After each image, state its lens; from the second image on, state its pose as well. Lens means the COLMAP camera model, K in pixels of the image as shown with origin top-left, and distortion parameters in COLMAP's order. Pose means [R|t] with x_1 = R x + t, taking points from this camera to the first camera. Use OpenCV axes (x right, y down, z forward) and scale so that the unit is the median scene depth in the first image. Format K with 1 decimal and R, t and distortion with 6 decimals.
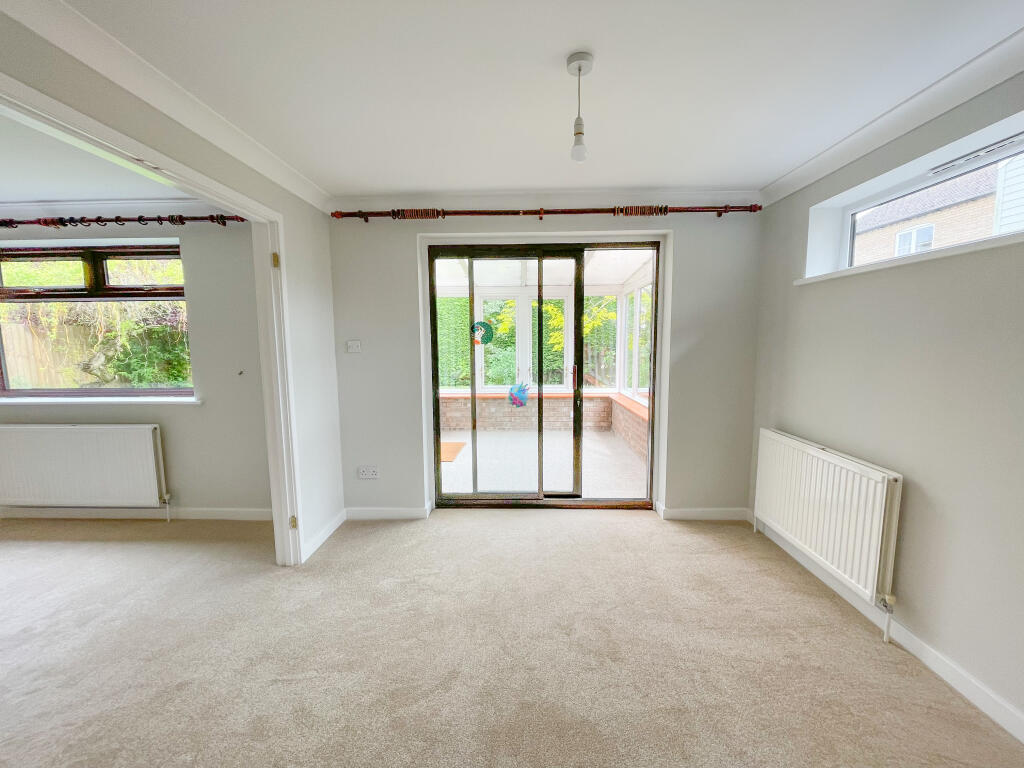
lens RADIAL K [[412.2, 0, 512.5], [0, 412.2, 385.2], [0, 0, 1]] dist [-0.002329, -0.000220]
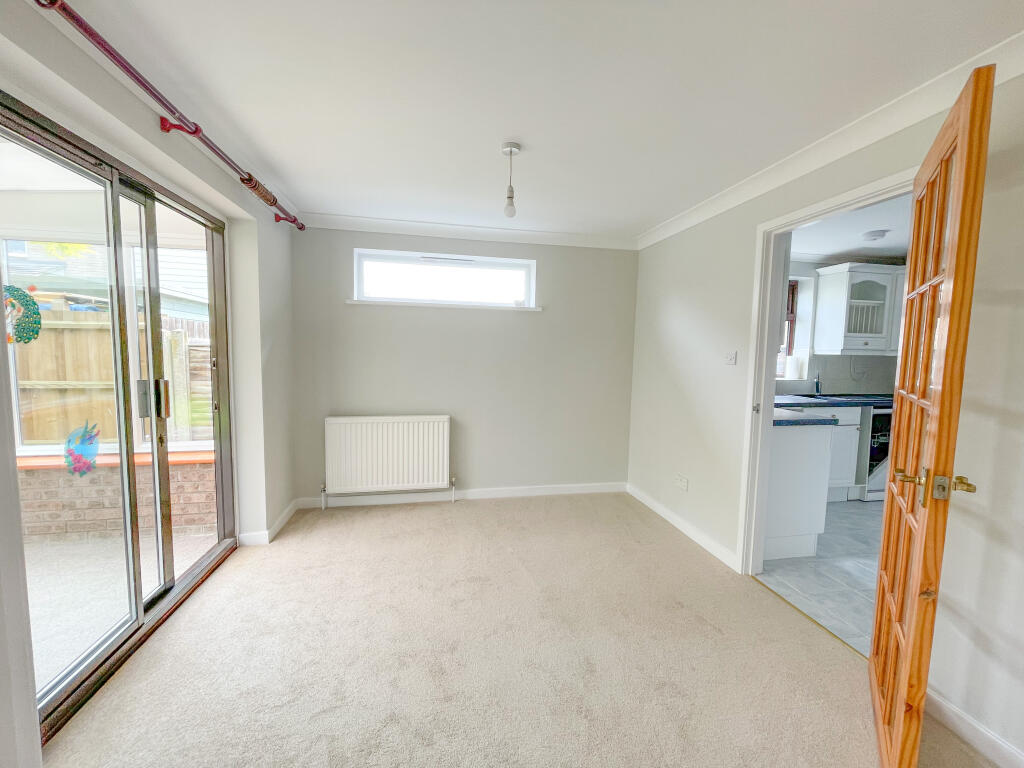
lens RADIAL K [[412.2, 0, 514.2], [0, 412.2, 385.1], [0, 0, 1]] dist [-0.002329, -0.000220]
pose [[-0.219959, -0.082387, 0.972024, -0.554922], [0.092968, 0.990122, 0.104958, -0.054802], [-0.971069, 0.113453, -0.210127, 0.599766]]
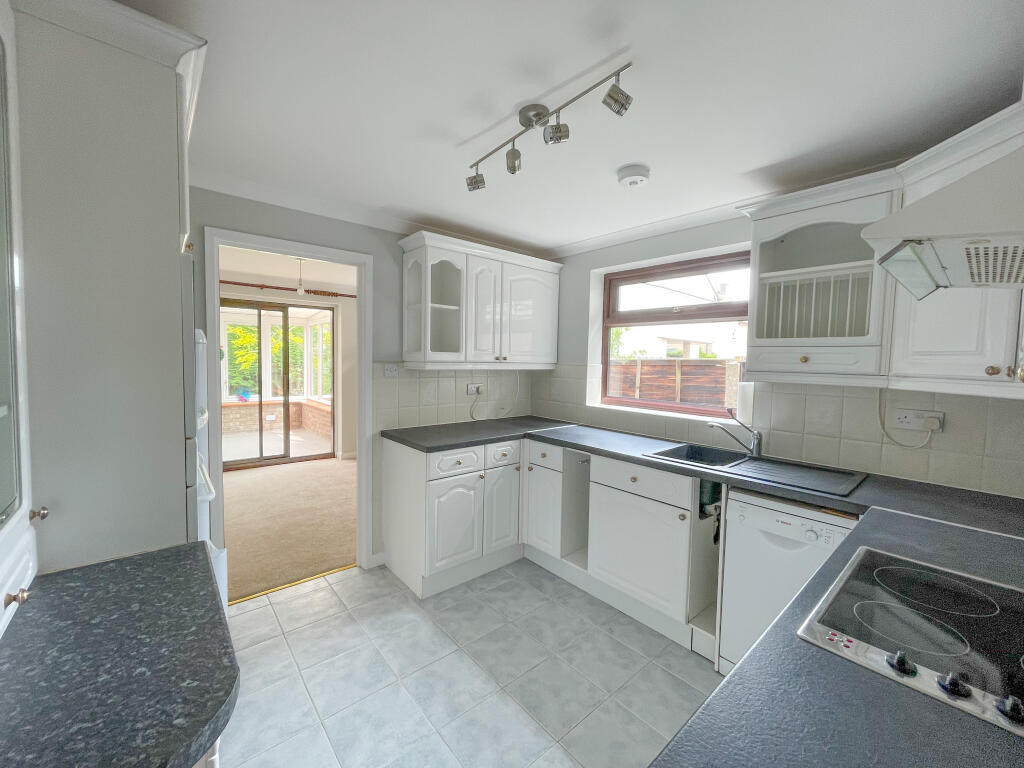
lens RADIAL K [[412.2, 0, 511.7], [0, 412.2, 381.5], [0, 0, 1]] dist [-0.002329, -0.000220]
pose [[0.742014, -0.014758, 0.670221, -0.274511], [0.050318, 0.998164, -0.033729, 0.077006], [-0.668493, 0.058752, 0.741394, -0.822775]]
